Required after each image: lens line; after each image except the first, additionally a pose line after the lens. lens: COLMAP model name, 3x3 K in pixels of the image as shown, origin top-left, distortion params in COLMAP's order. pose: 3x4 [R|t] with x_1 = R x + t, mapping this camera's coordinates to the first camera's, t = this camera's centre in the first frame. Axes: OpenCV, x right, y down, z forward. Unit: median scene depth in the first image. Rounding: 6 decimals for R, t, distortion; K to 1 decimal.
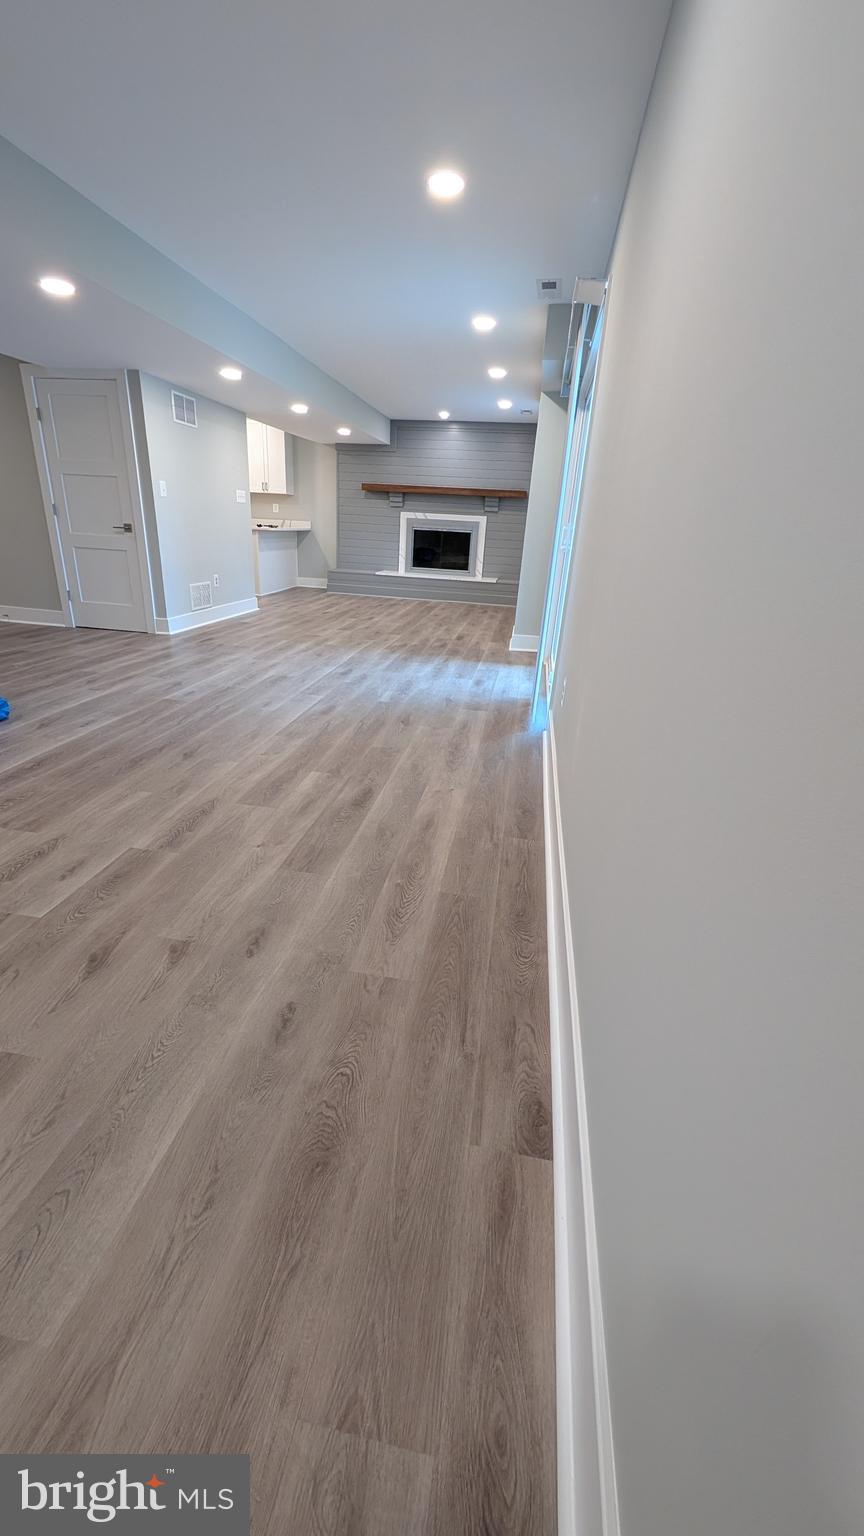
lens RADIAL K [[589.2, 0, 427.0], [0, 589.2, 765.2], [0, 0, 1]] dist [0.000513, 0.000153]
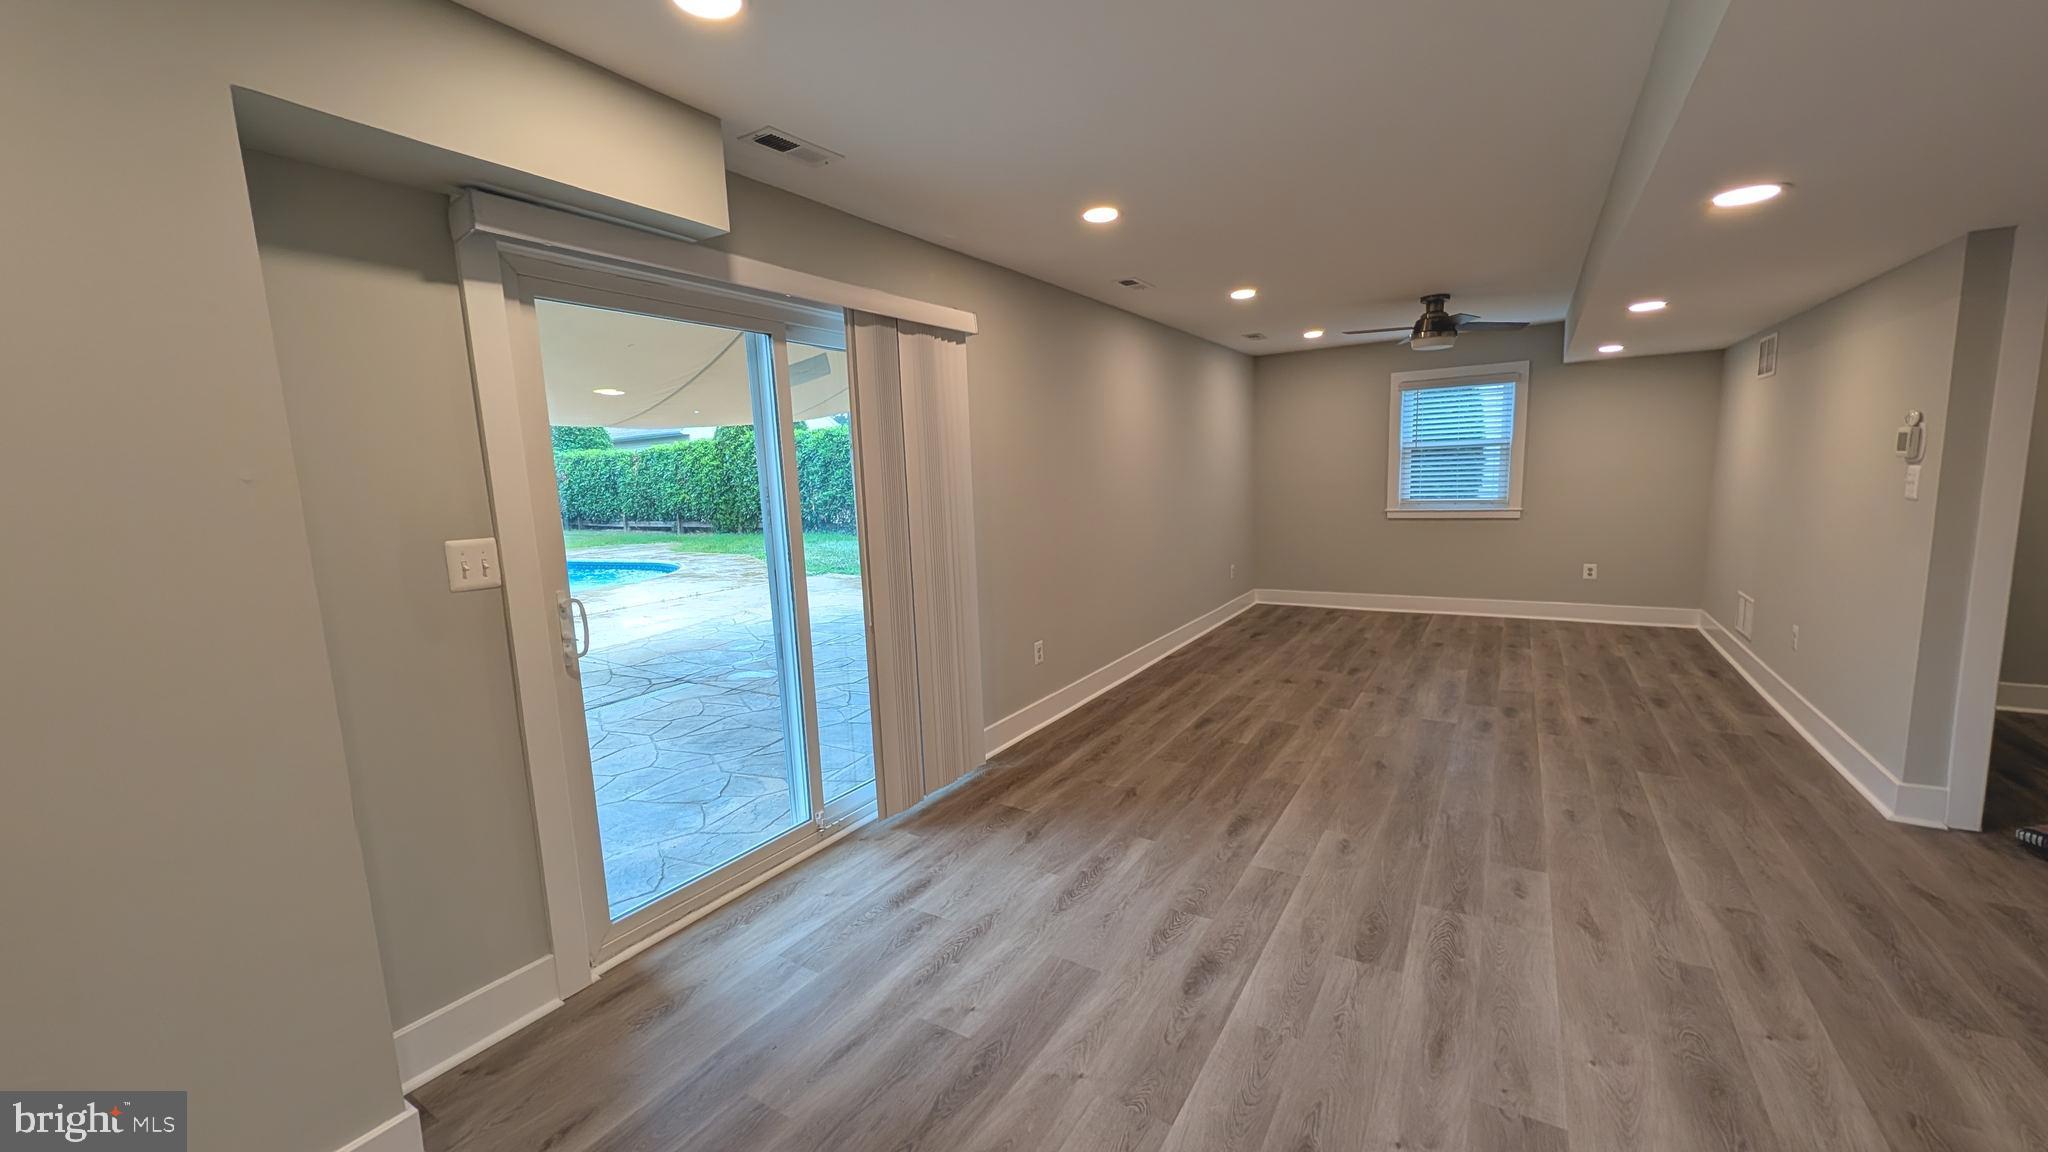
lens RADIAL K [[785.6, 0, 1022.6], [0, 785.6, 582.9], [0, 0, 1]] dist [0.000513, 0.000153]
pose [[-0.927782, -0.067815, 0.366909, -0.240427], [0.132334, 0.859616, 0.493506, -0.763202], [-0.348868, 0.506420, -0.788562, 1.592328]]
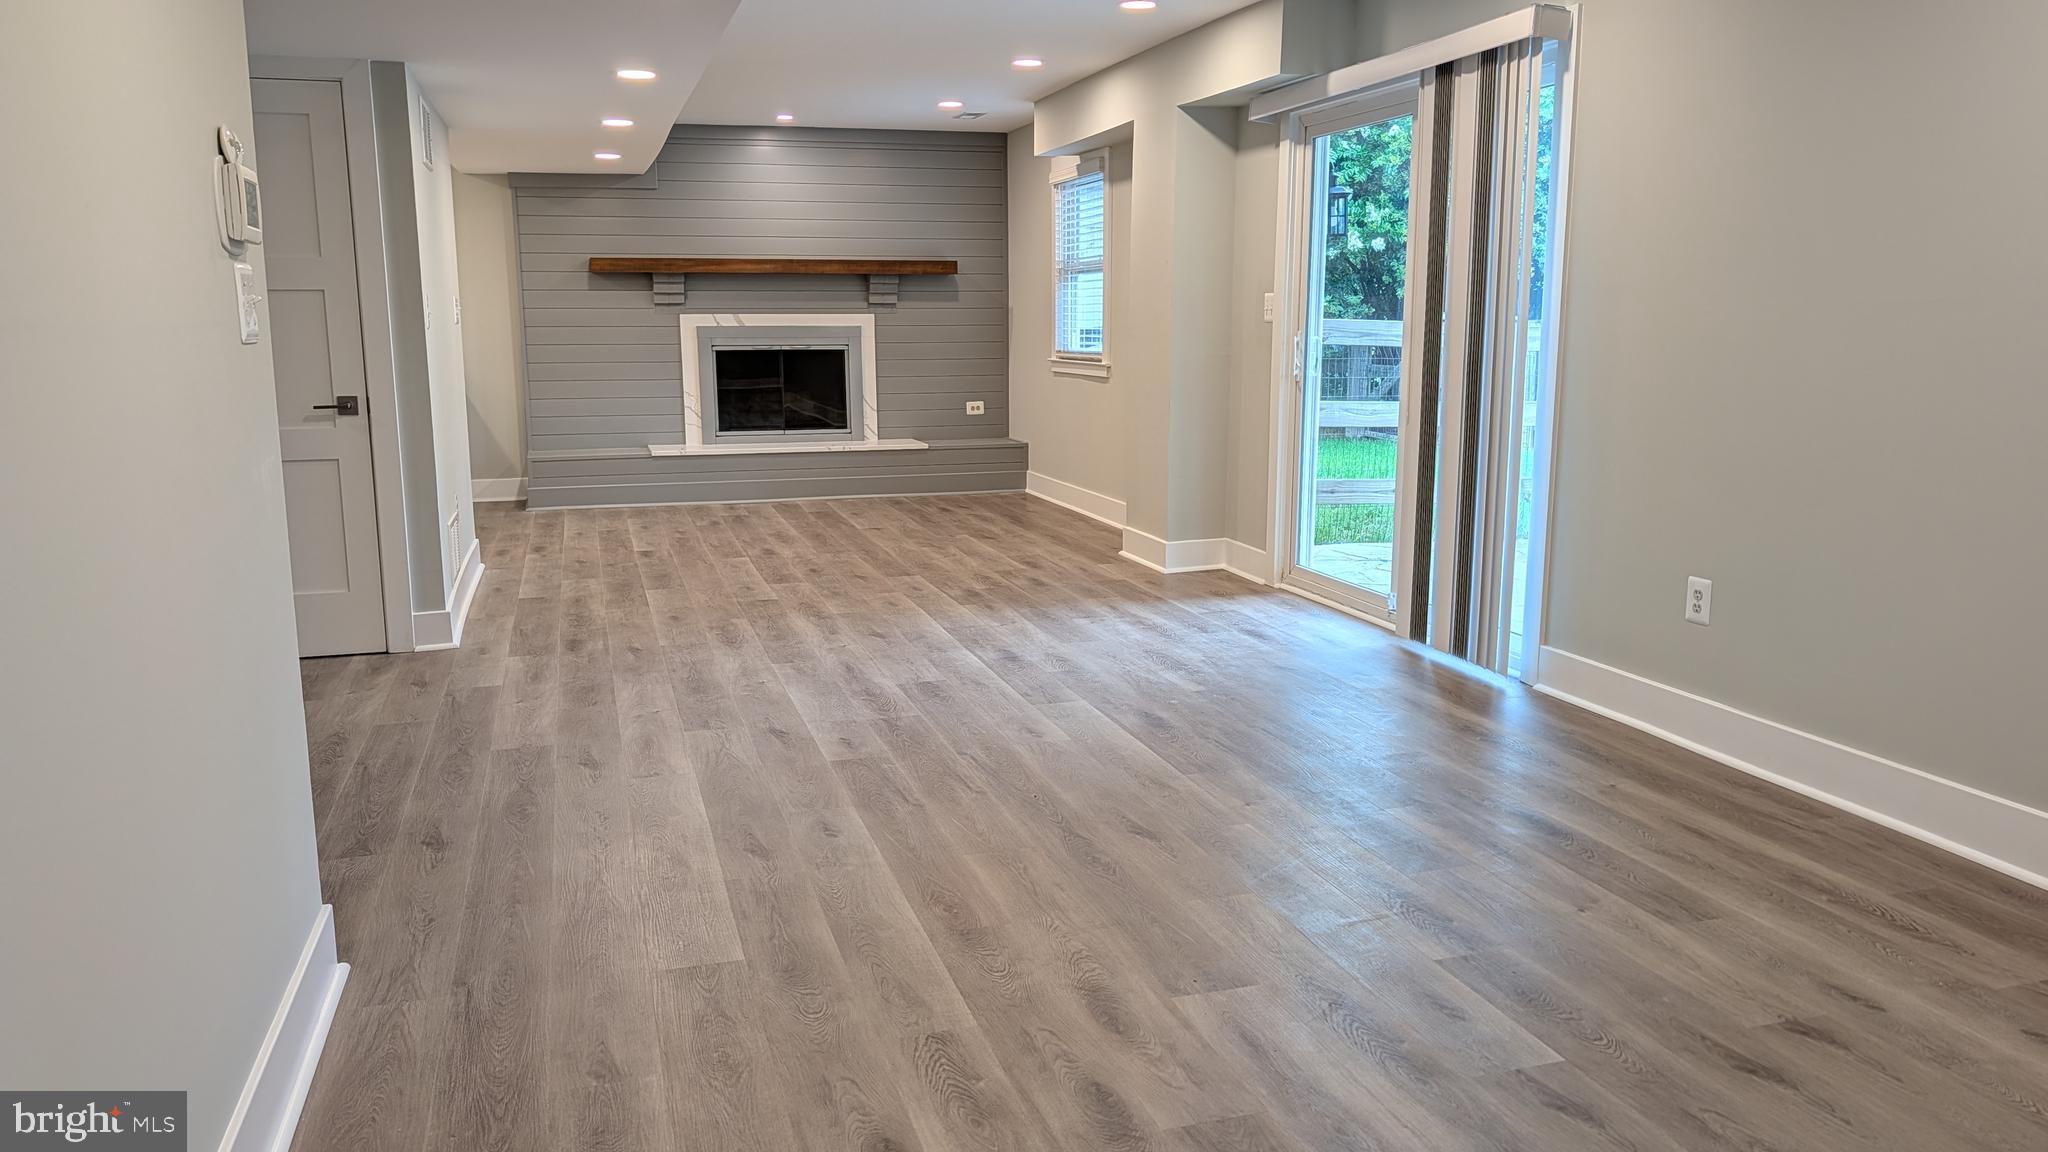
lens RADIAL K [[1477.9, 0, 1024.0], [0, 1477.9, 576.0], [0, 0, 1]] dist [0.092055, -0.125627]
pose [[0.891288, -0.135249, 0.432798, -0.776979], [0.219503, 0.963883, -0.150824, -0.045169], [-0.396768, 0.229428, 0.888785, -0.101855]]
